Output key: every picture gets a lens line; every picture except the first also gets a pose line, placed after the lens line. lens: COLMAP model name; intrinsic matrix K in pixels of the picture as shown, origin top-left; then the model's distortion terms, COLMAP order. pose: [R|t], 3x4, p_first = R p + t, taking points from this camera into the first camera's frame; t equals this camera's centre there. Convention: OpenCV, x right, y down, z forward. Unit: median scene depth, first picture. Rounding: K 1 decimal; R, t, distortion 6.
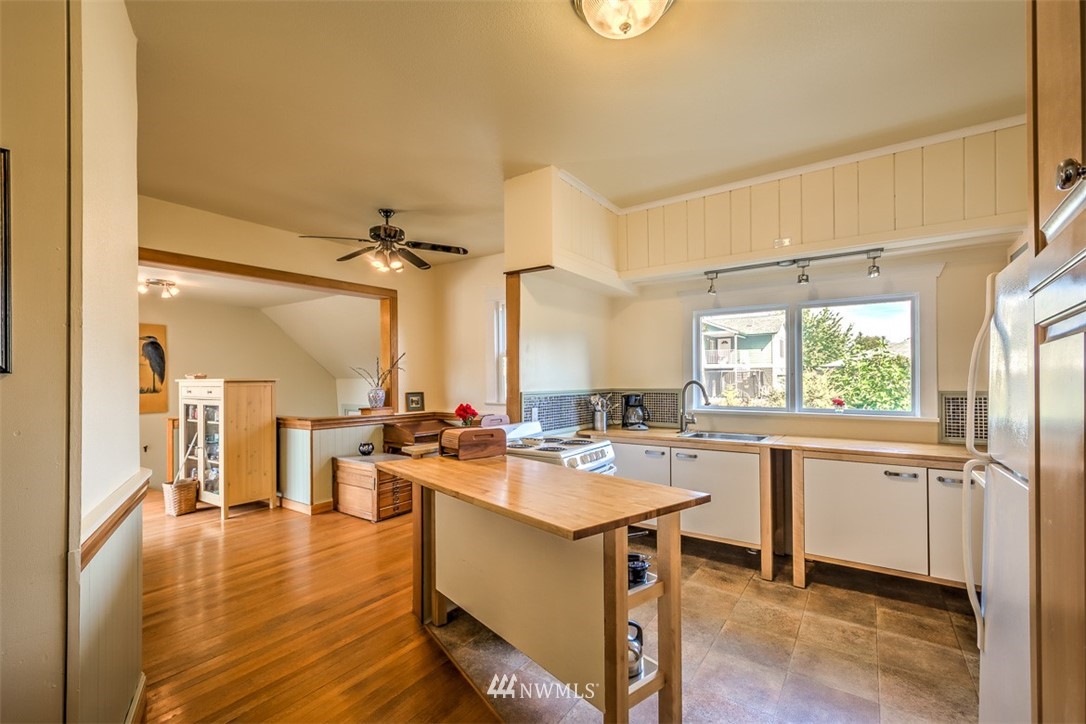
lens RADIAL K [[470.2, 0, 541.5], [0, 470.2, 379.1], [0, 0, 1]] dist [0.011530, -0.000130]
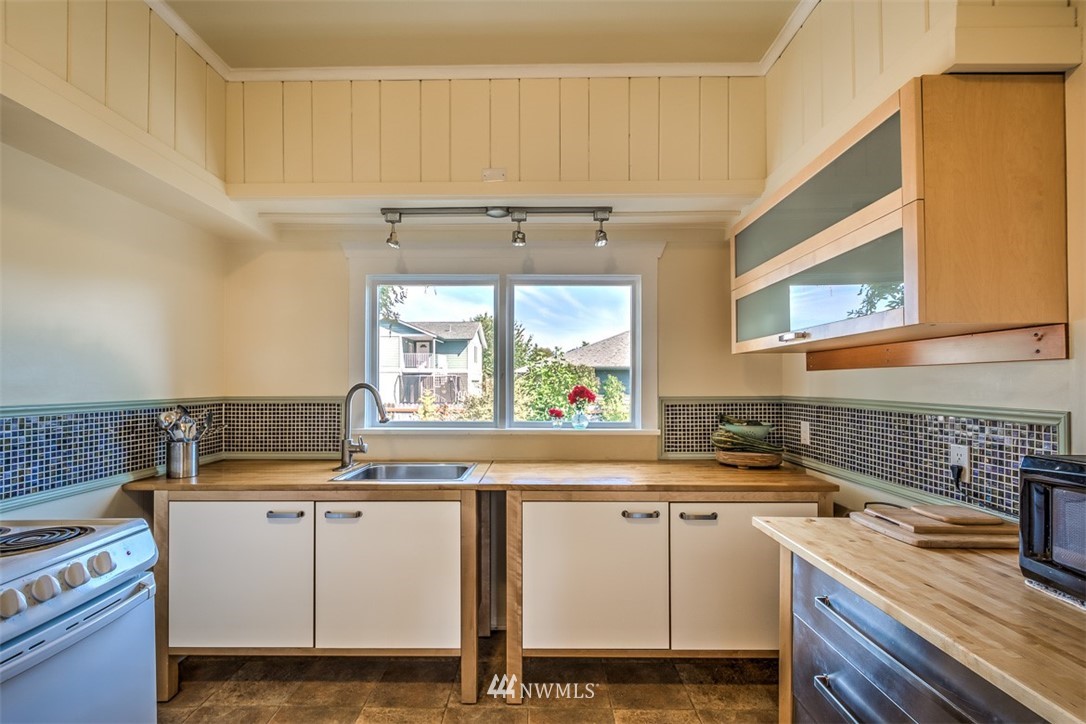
lens RADIAL K [[504.2, 0, 537.6], [0, 504.2, 374.3], [0, 0, 1]] dist [0.001087, 0.000290]
pose [[0.828698, 0.015205, 0.559489, 0.155265], [-0.004357, 0.999776, -0.020718, 0.004698], [-0.559679, 0.014732, 0.828579, 0.351976]]
